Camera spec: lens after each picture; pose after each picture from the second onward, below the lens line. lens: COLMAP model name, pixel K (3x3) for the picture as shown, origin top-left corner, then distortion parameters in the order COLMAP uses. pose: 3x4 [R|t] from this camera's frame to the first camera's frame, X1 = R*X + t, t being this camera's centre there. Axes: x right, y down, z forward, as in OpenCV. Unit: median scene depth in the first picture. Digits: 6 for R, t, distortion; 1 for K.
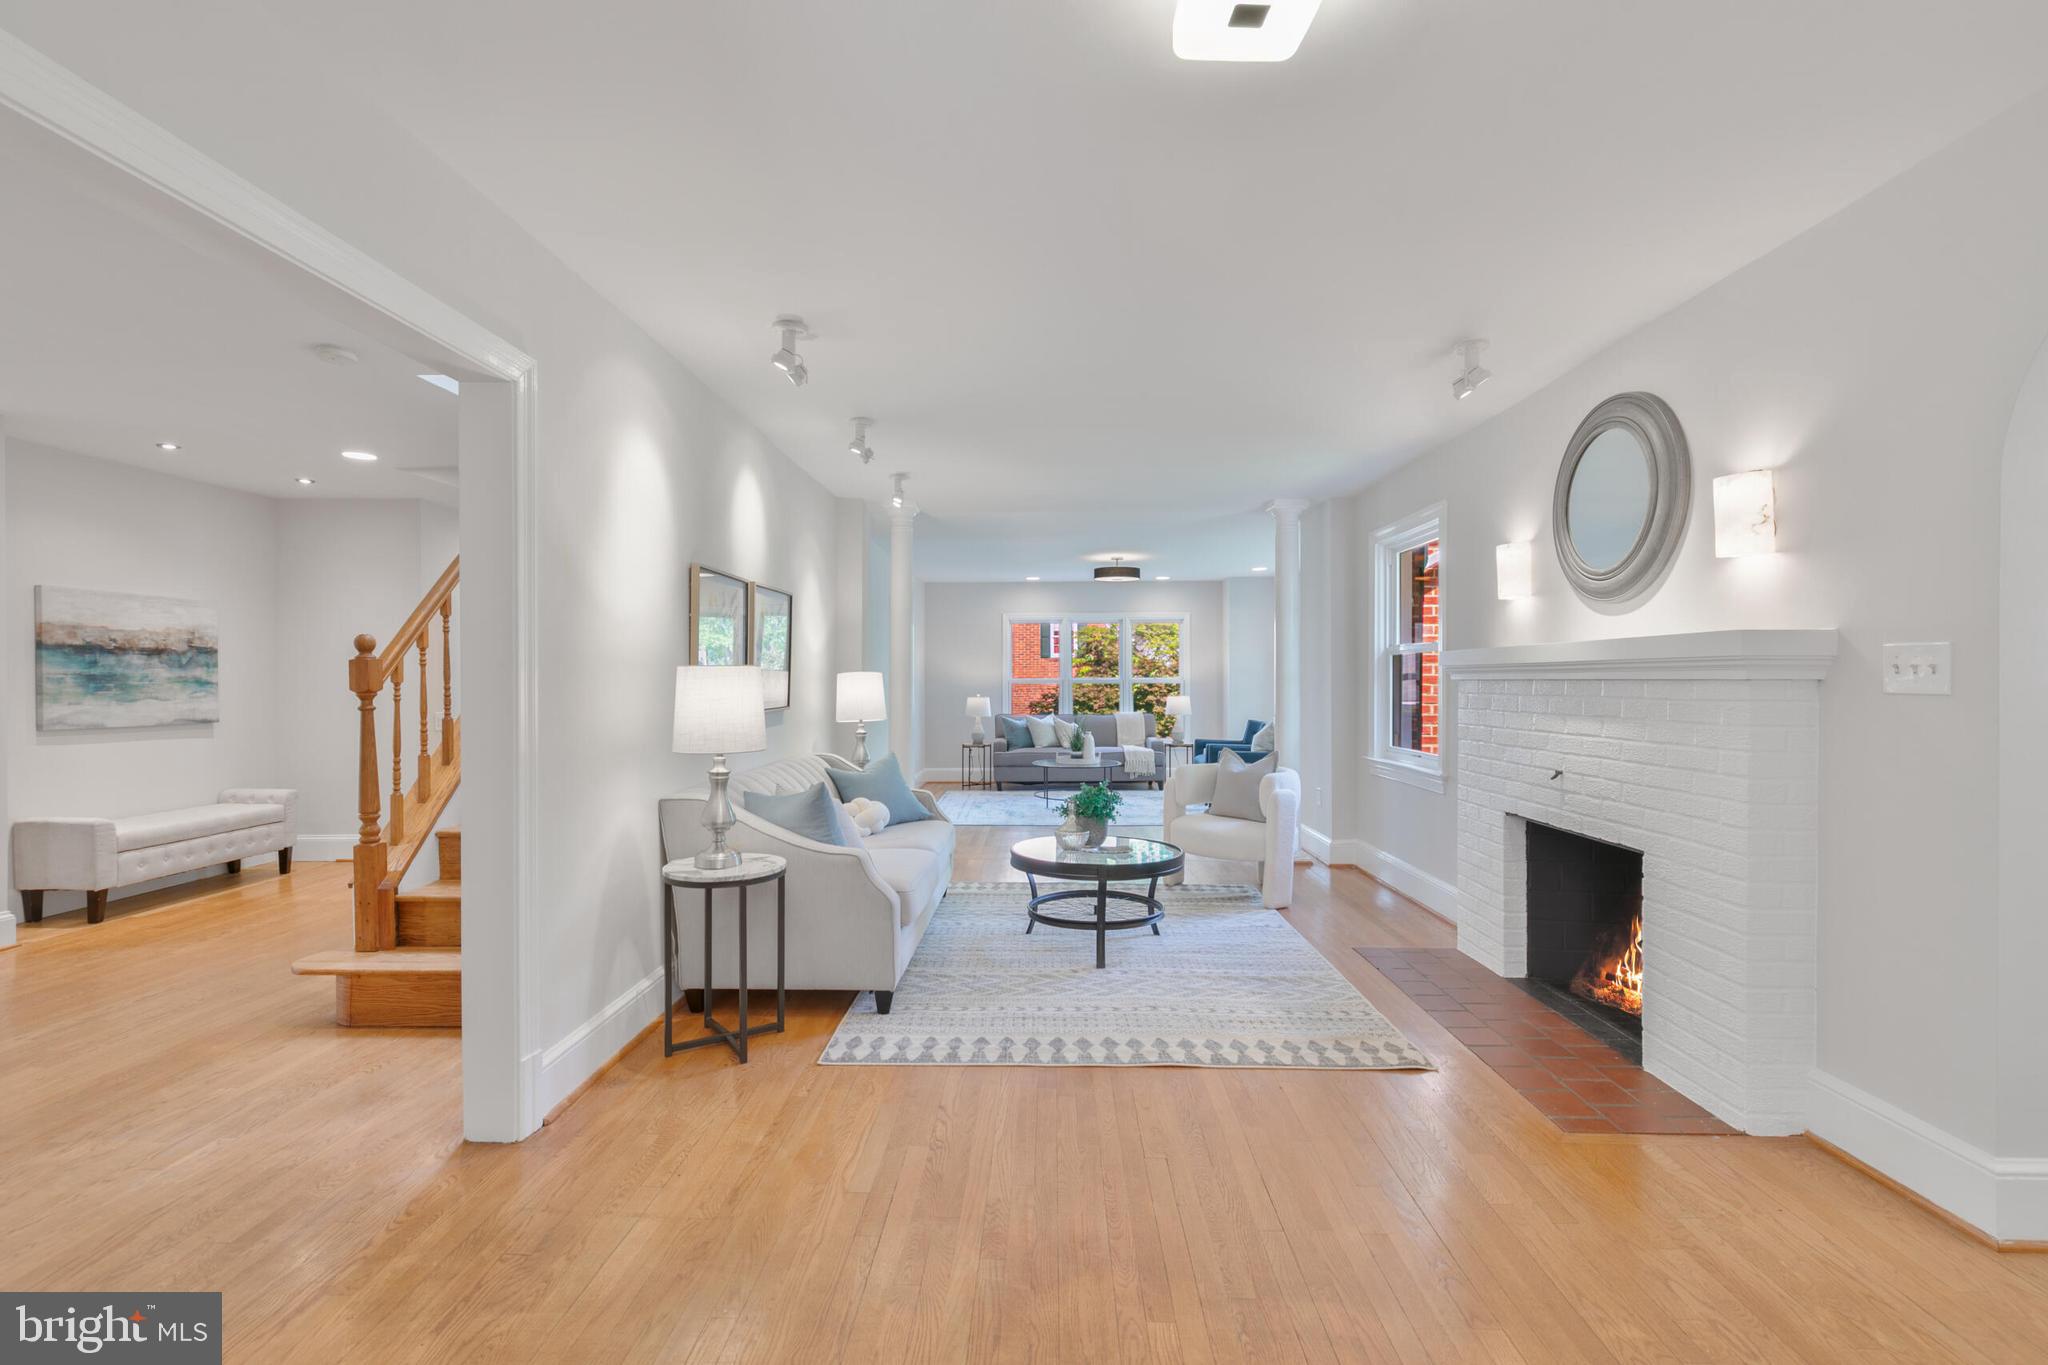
lens RADIAL K [[918.9, 0, 1016.8], [0, 918.9, 686.4], [0, 0, 1]] dist [0.009726, -0.001394]
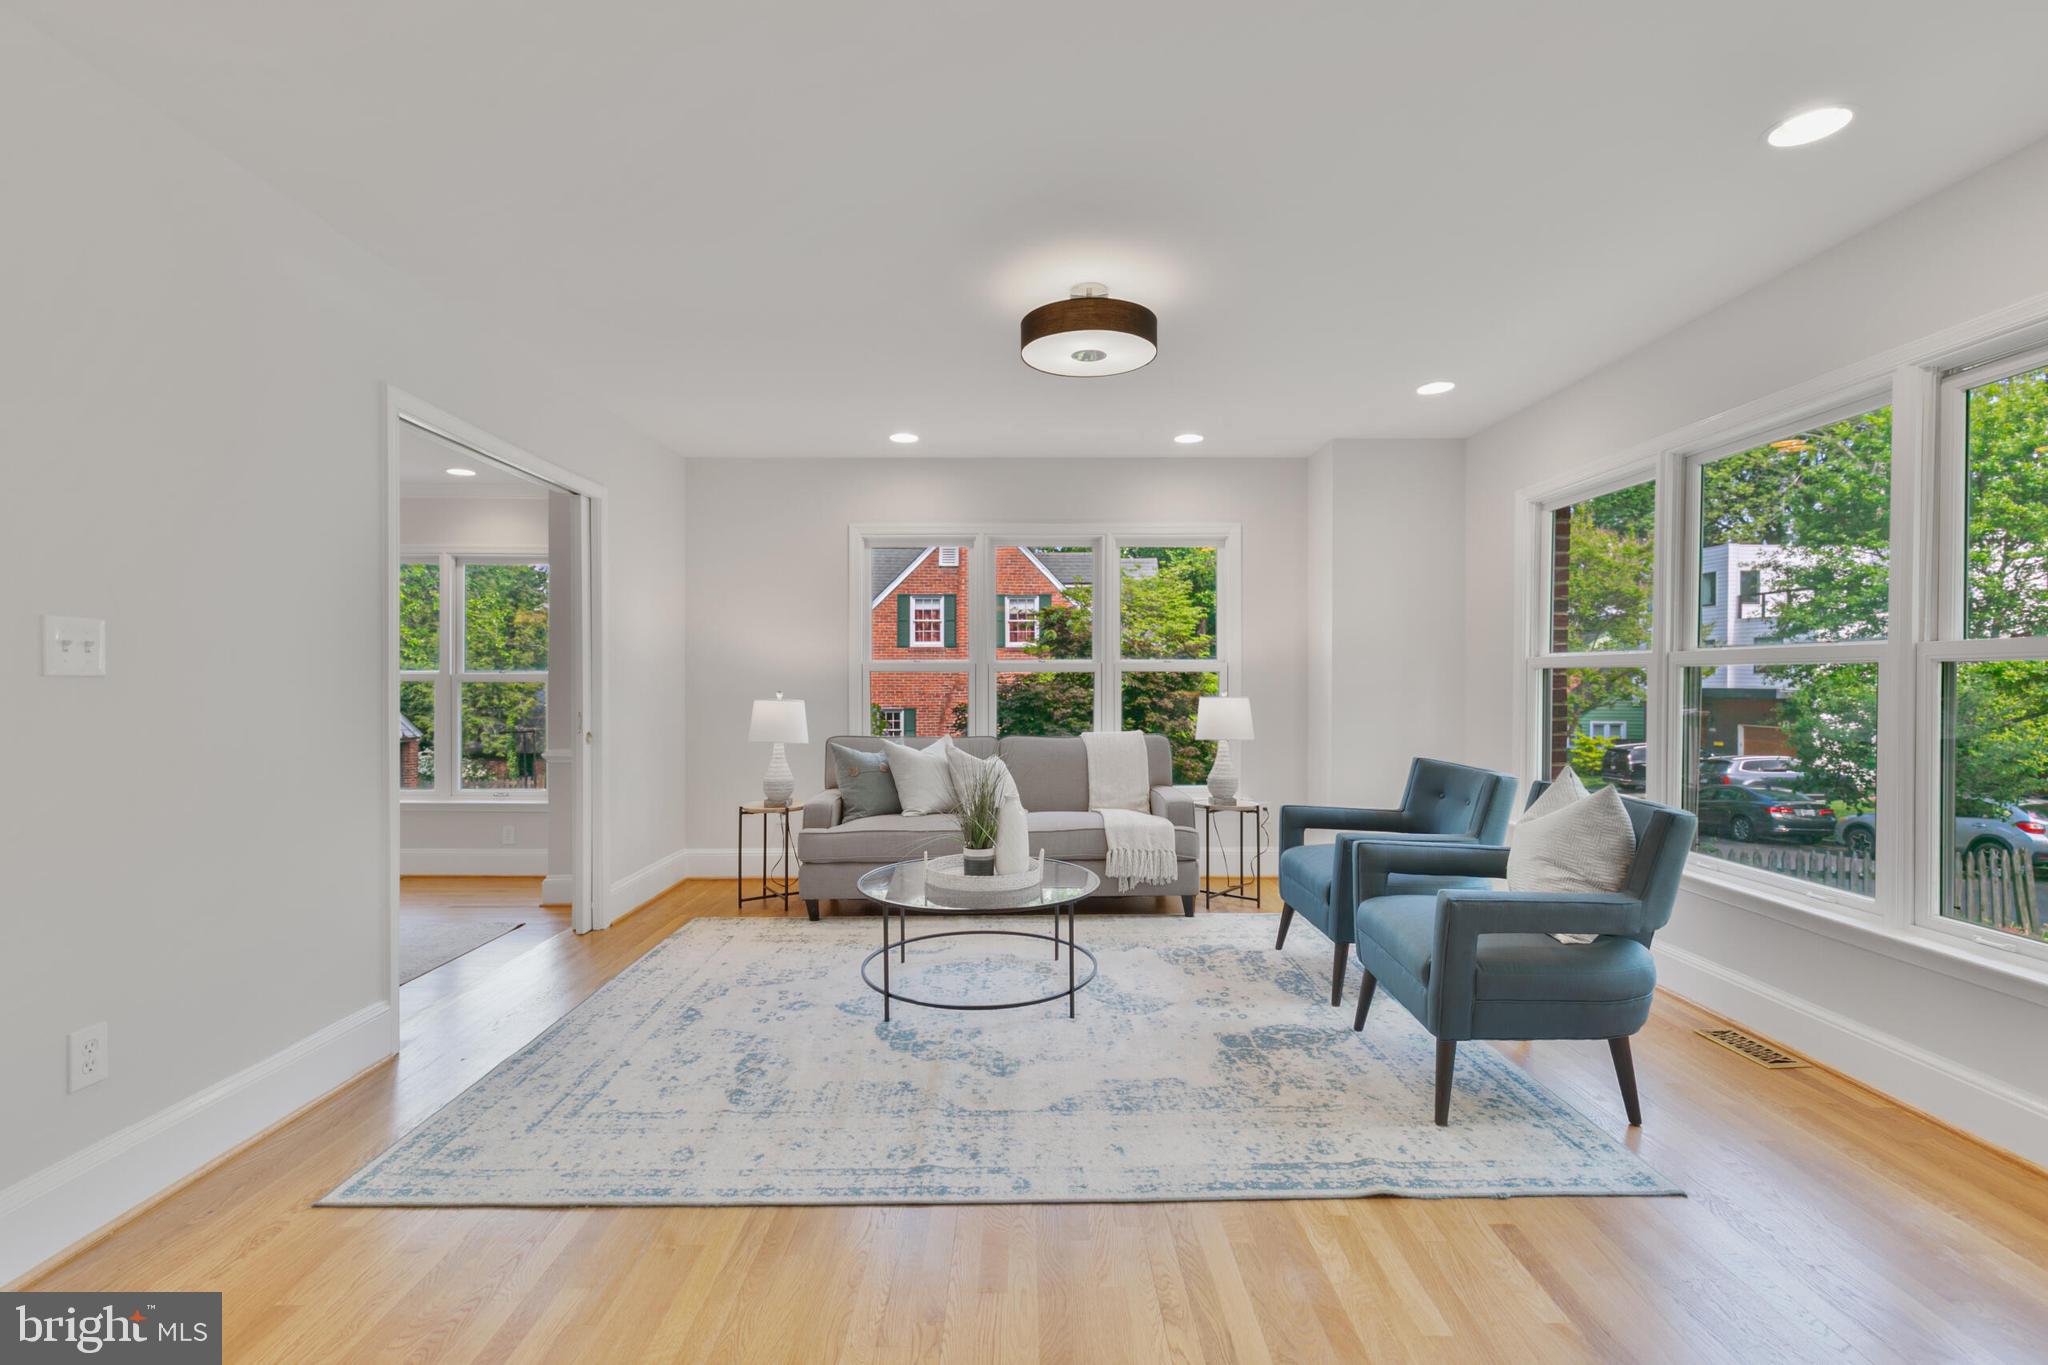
lens RADIAL K [[918.9, 0, 1024.7], [0, 918.9, 686.2], [0, 0, 1]] dist [0.009726, -0.001394]
pose [[0.999481, -0.000323, 0.032206, 0.064416], [0.000336, 1.000000, -0.000414, 0.005152], [-0.032206, 0.000425, 0.999481, 0.558801]]
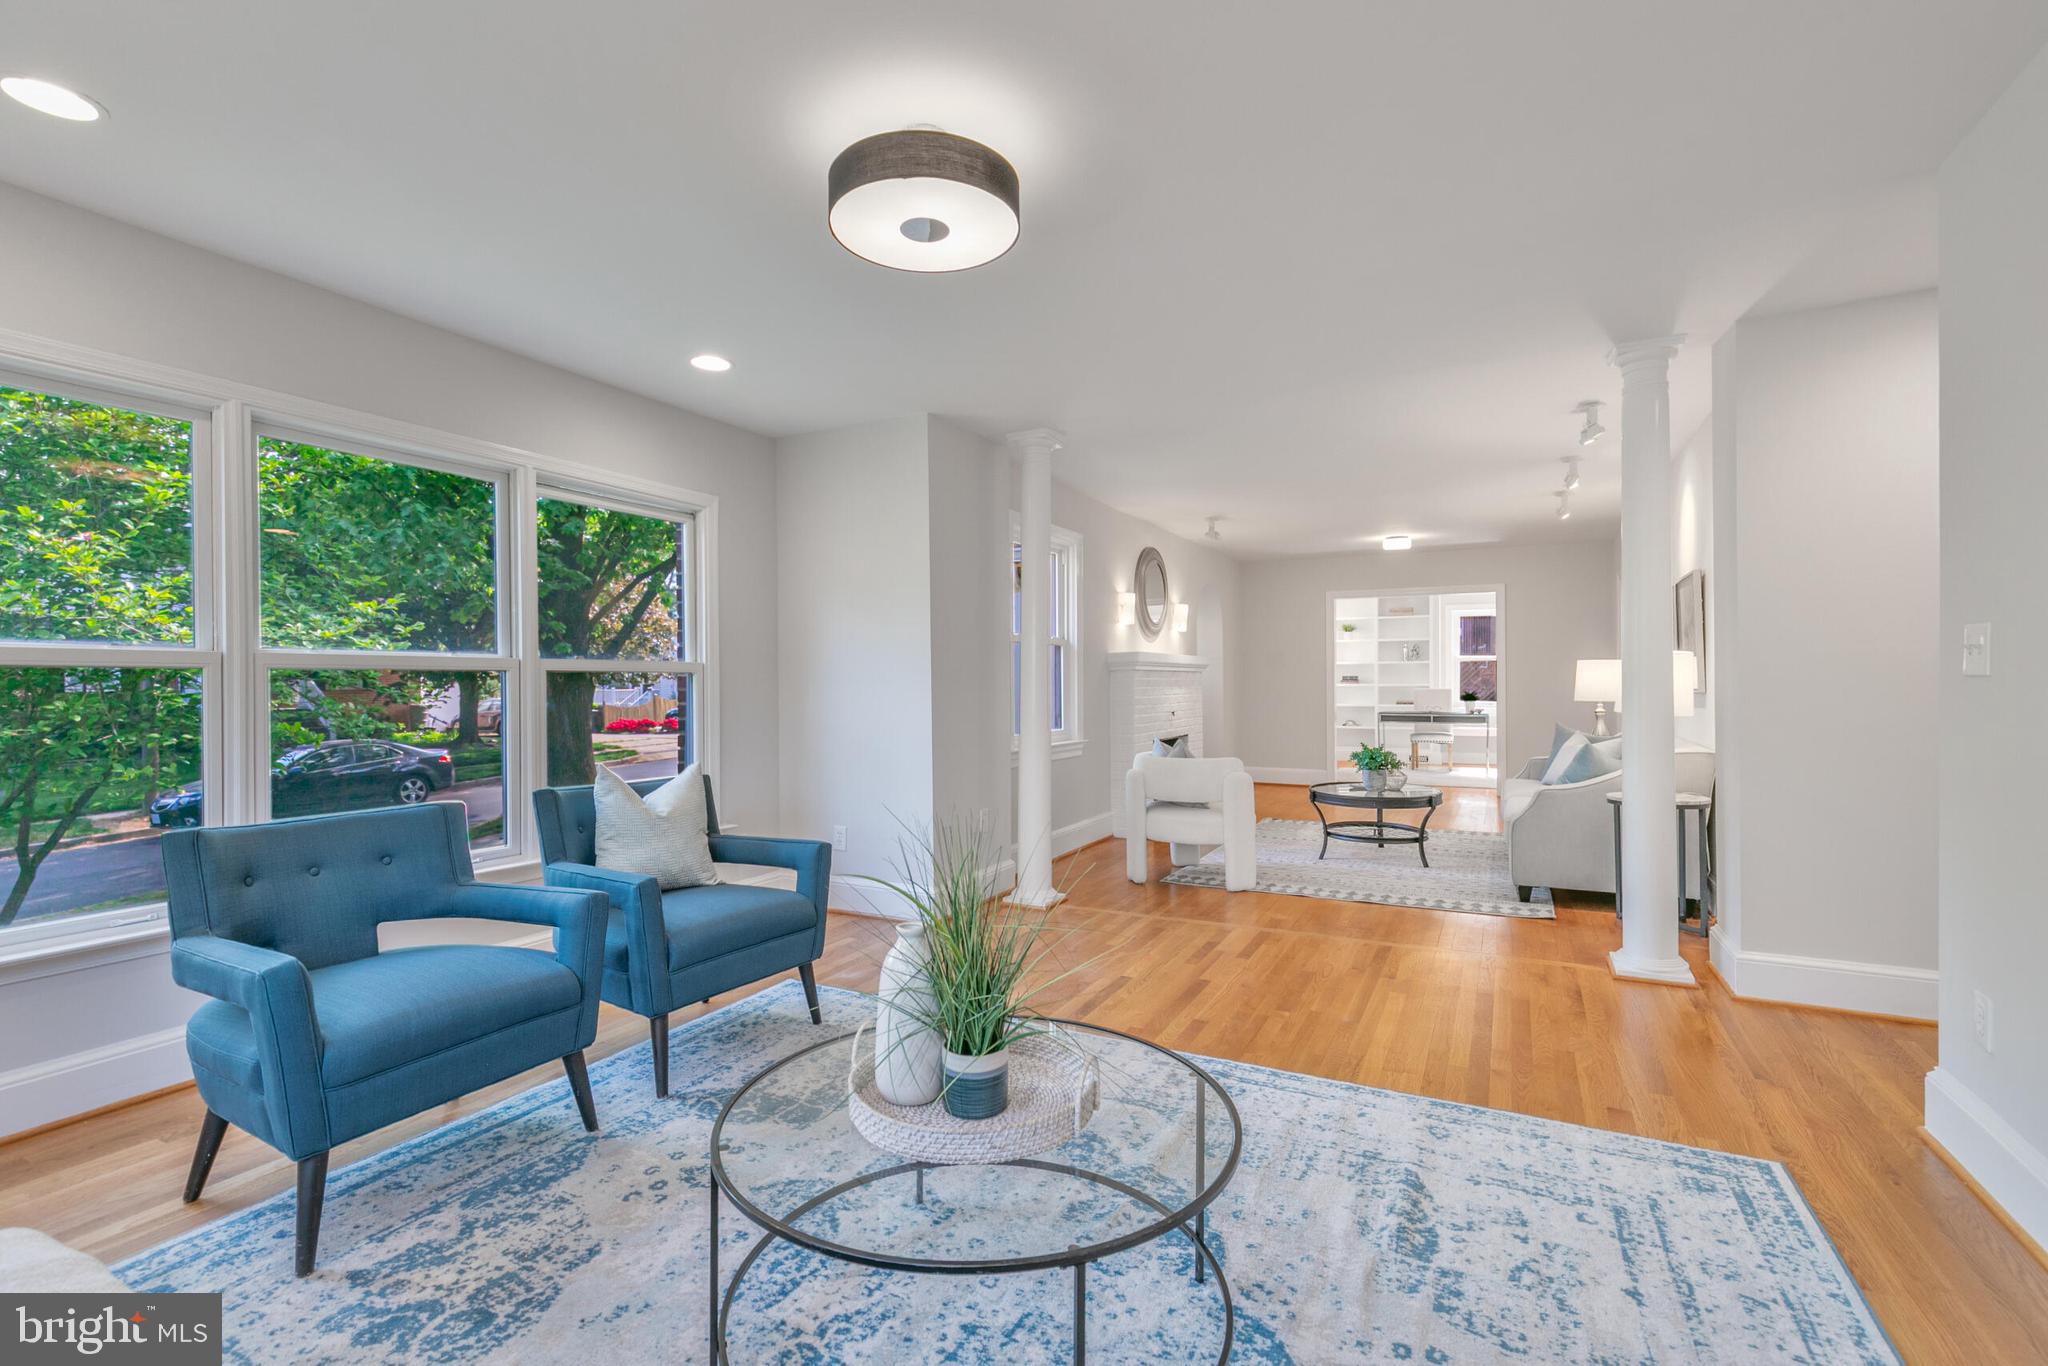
lens RADIAL K [[918.9, 0, 1019.1], [0, 918.9, 675.9], [0, 0, 1]] dist [0.009726, -0.001394]
pose [[-0.896958, 0.007070, 0.442059, -0.020995], [0.007533, 0.999971, -0.000709, 0.001565], [-0.442051, 0.002694, -0.896986, 1.048751]]
